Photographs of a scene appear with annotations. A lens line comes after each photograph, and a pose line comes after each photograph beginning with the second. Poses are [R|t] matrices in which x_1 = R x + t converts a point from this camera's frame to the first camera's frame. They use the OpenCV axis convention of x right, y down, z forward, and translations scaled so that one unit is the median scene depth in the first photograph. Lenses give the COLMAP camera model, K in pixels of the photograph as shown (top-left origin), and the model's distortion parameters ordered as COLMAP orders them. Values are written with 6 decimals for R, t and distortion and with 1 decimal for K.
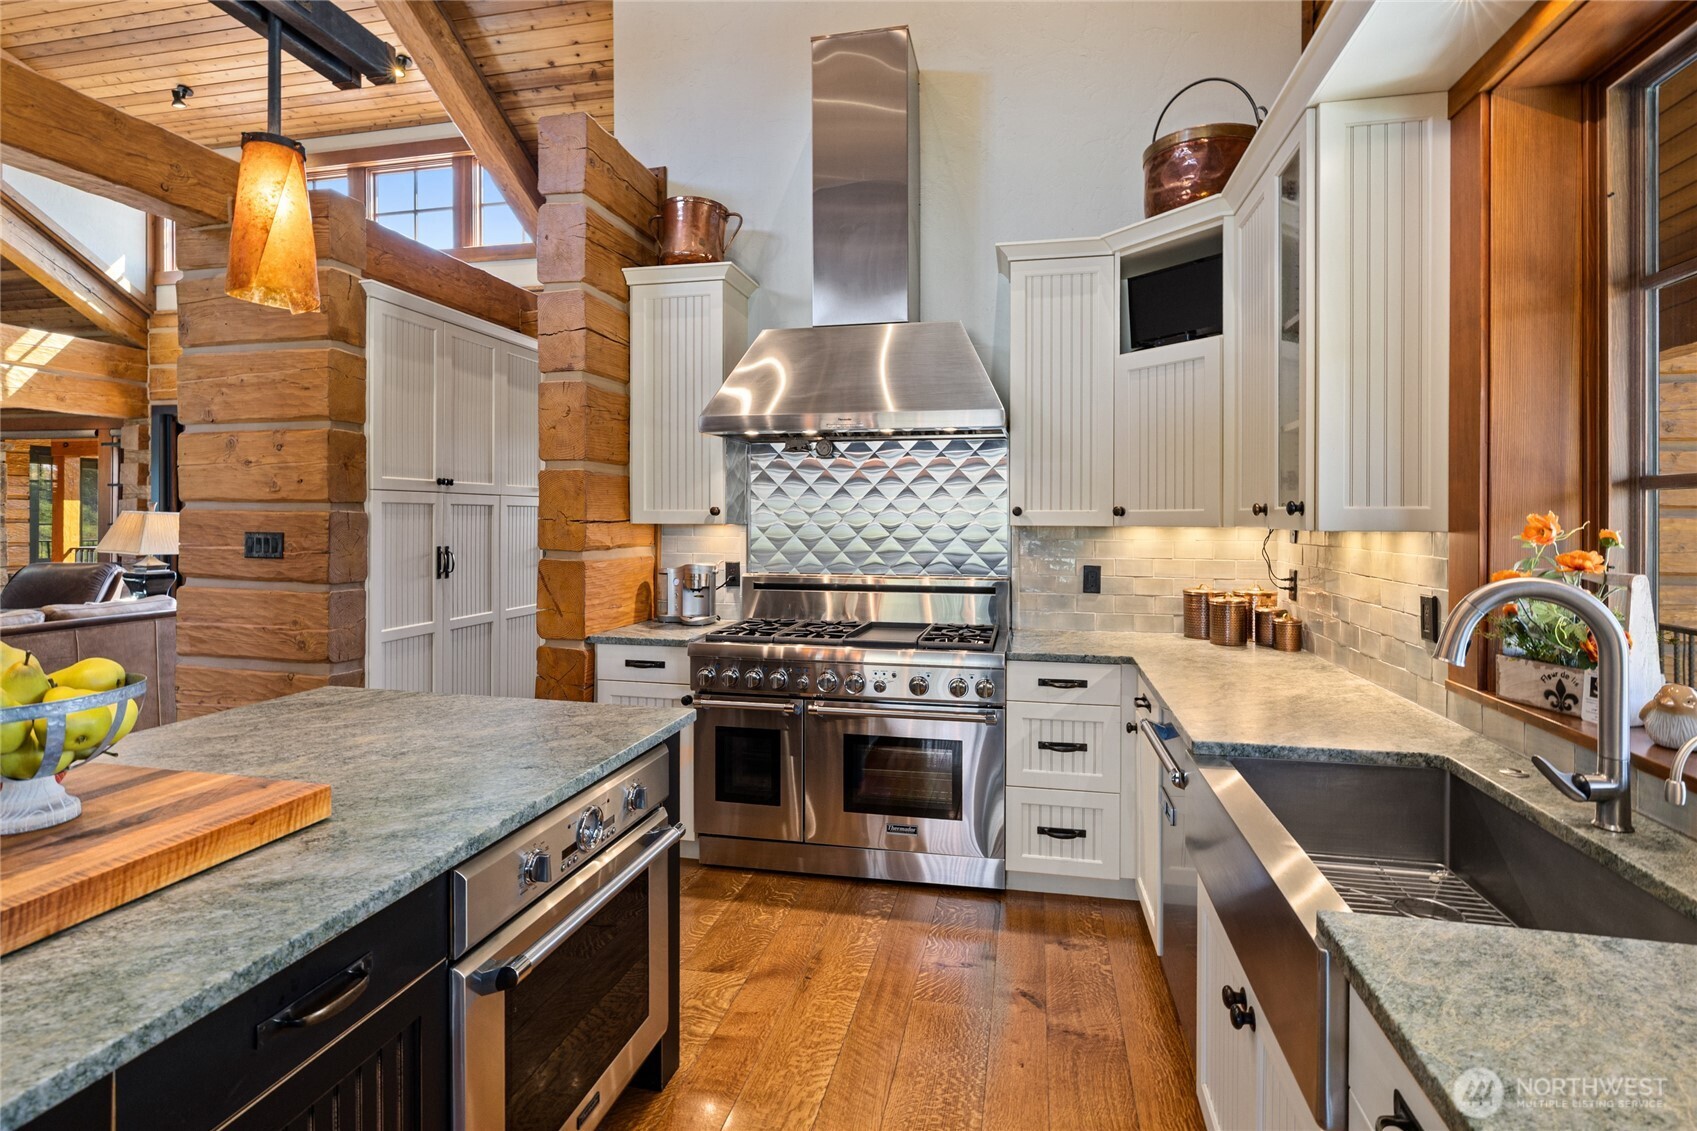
lens RADIAL K [[834.5, 0, 848.1], [0, 834.5, 517.0], [0, 0, 1]] dist [-0.001580, -0.000138]
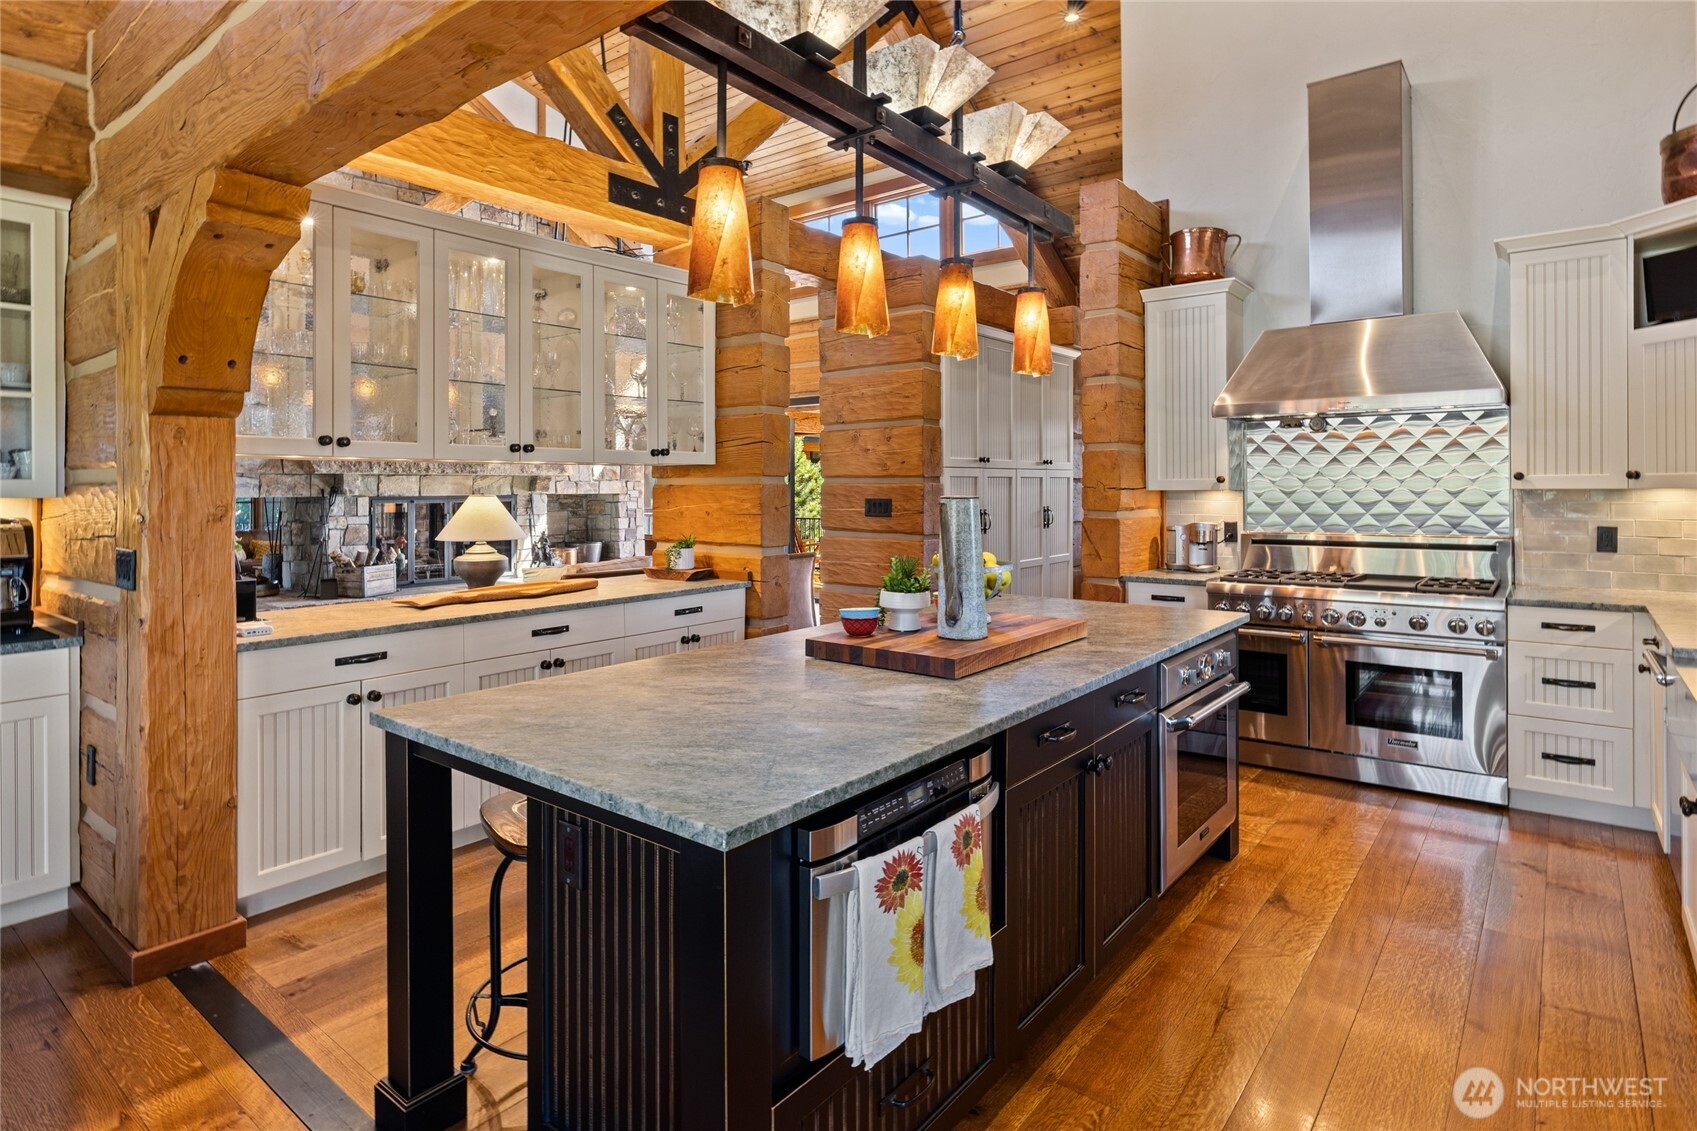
lens RADIAL K [[898.7, 0, 853.8], [0, 898.7, 492.2], [0, 0, 1]] dist [0.001935, 0.001248]
pose [[0.900534, -0.007324, -0.434724, -0.069329], [0.010119, 0.999940, 0.004115, 0.000724], [0.434668, -0.008104, 0.900554, -0.431948]]
